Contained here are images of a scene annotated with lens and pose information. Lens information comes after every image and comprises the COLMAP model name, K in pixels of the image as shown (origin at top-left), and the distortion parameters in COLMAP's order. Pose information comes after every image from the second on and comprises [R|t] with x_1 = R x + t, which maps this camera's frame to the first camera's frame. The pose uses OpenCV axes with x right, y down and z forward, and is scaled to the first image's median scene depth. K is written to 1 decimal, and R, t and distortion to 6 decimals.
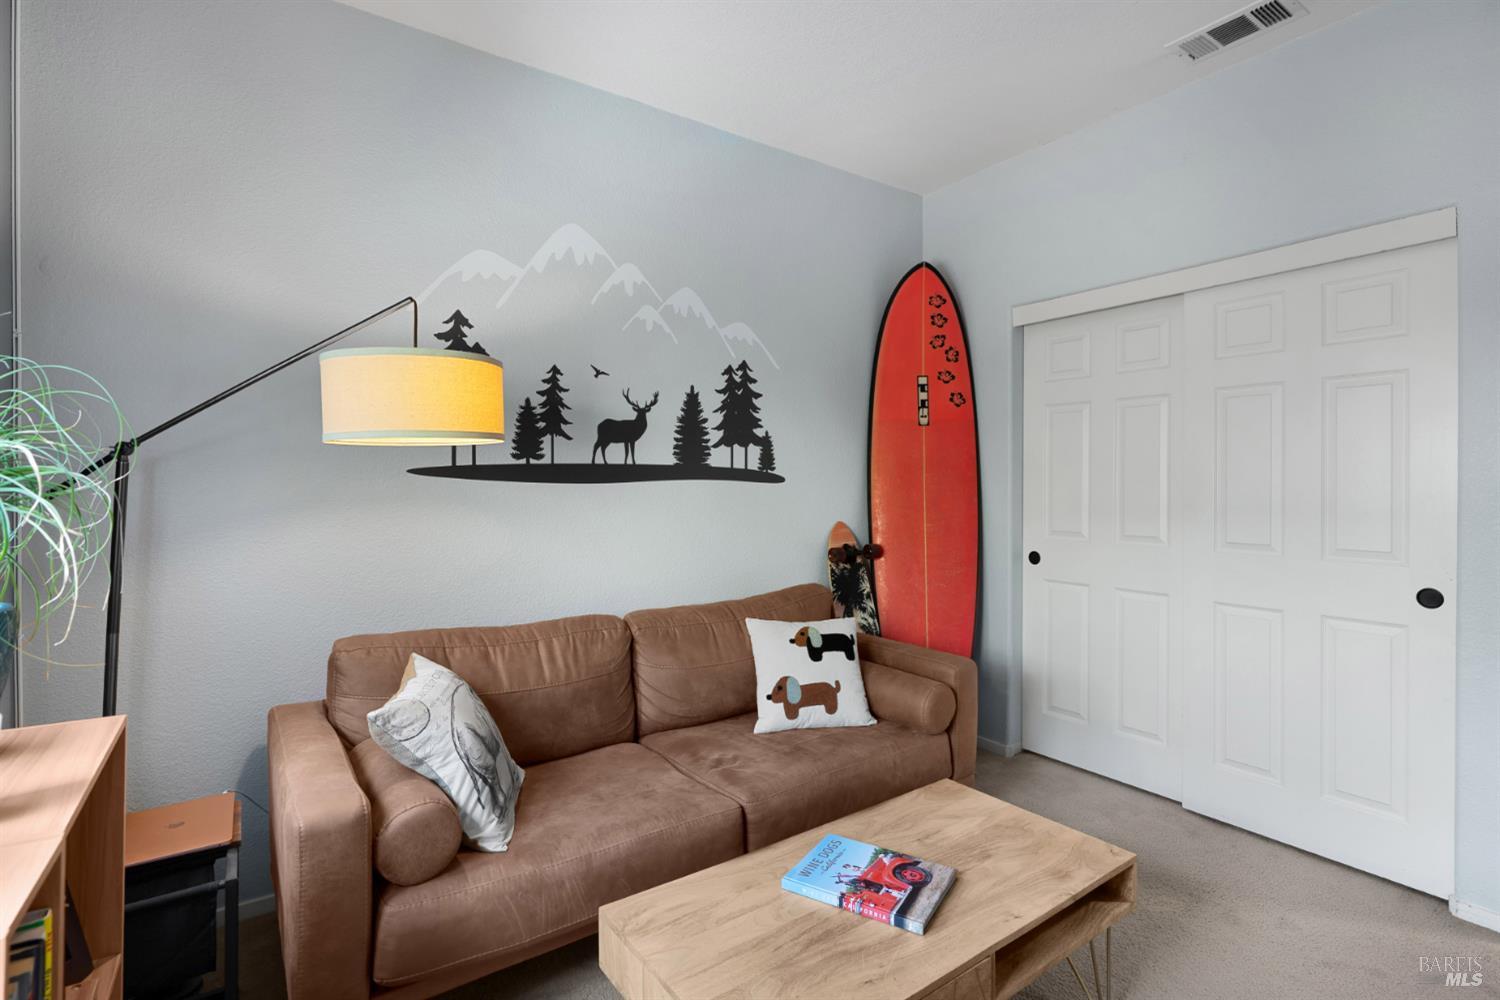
lens RADIAL K [[709.9, 0, 746.3], [0, 709.9, 495.5], [0, 0, 1]] dist [-0.007624, 0.001195]
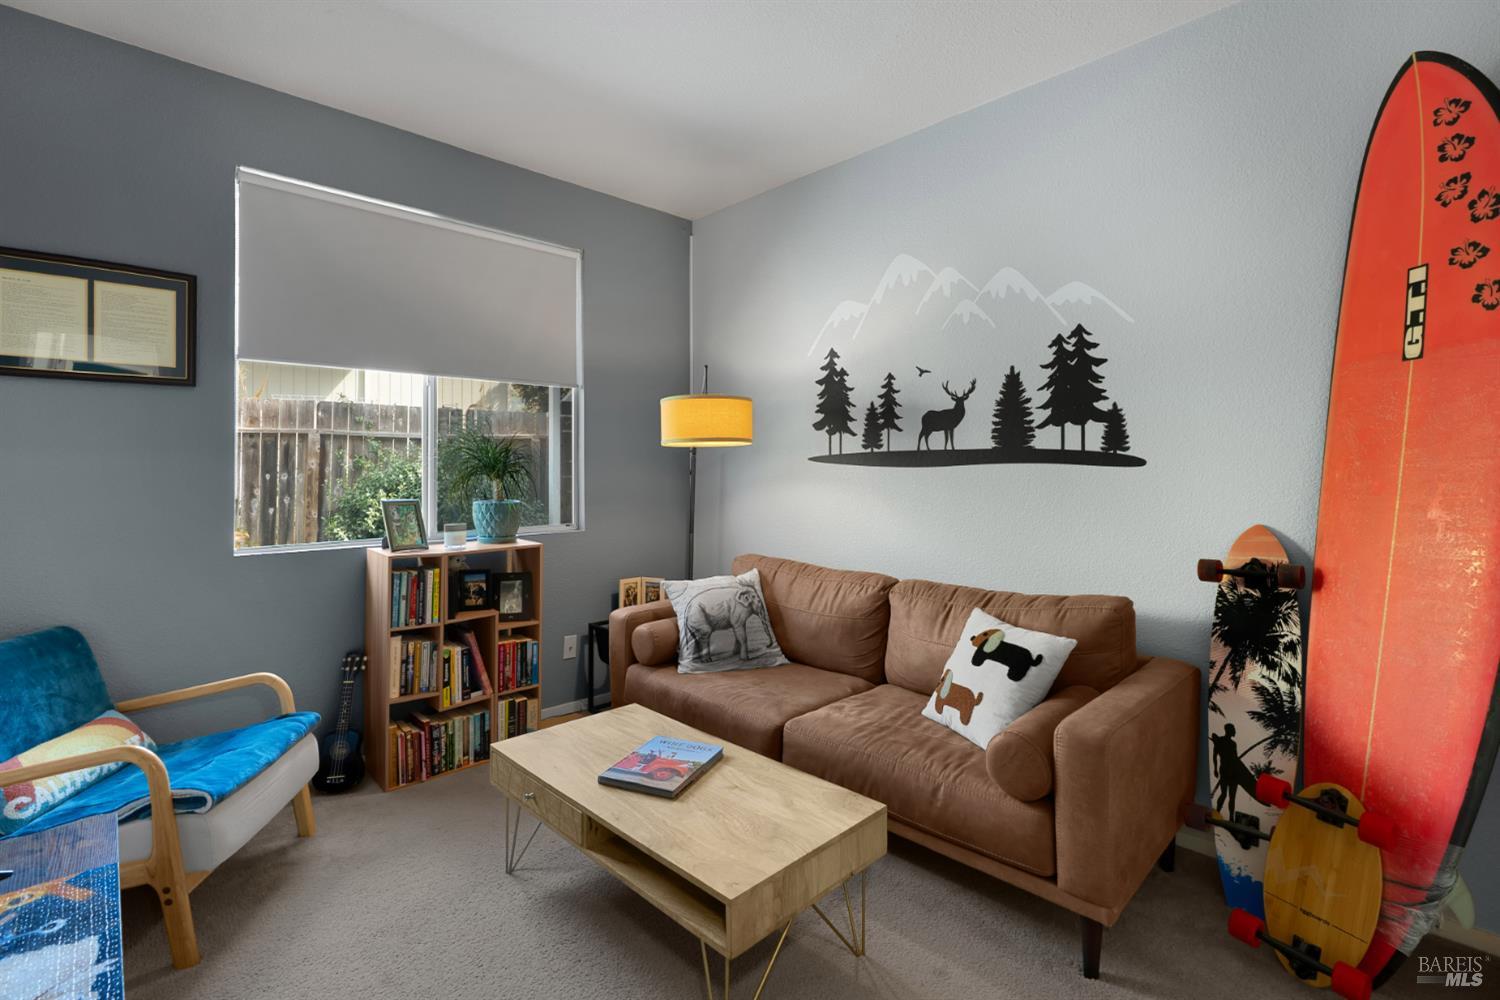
lens RADIAL K [[694.0, 0, 776.2], [0, 694.0, 473.6], [0, 0, 1]] dist [-0.000434, 0.000548]
pose [[0.188944, 0.010831, -0.981928, 0.782857], [-0.015282, 0.999851, 0.008088, -0.010788], [0.981869, 0.013478, 0.189081, 0.499518]]
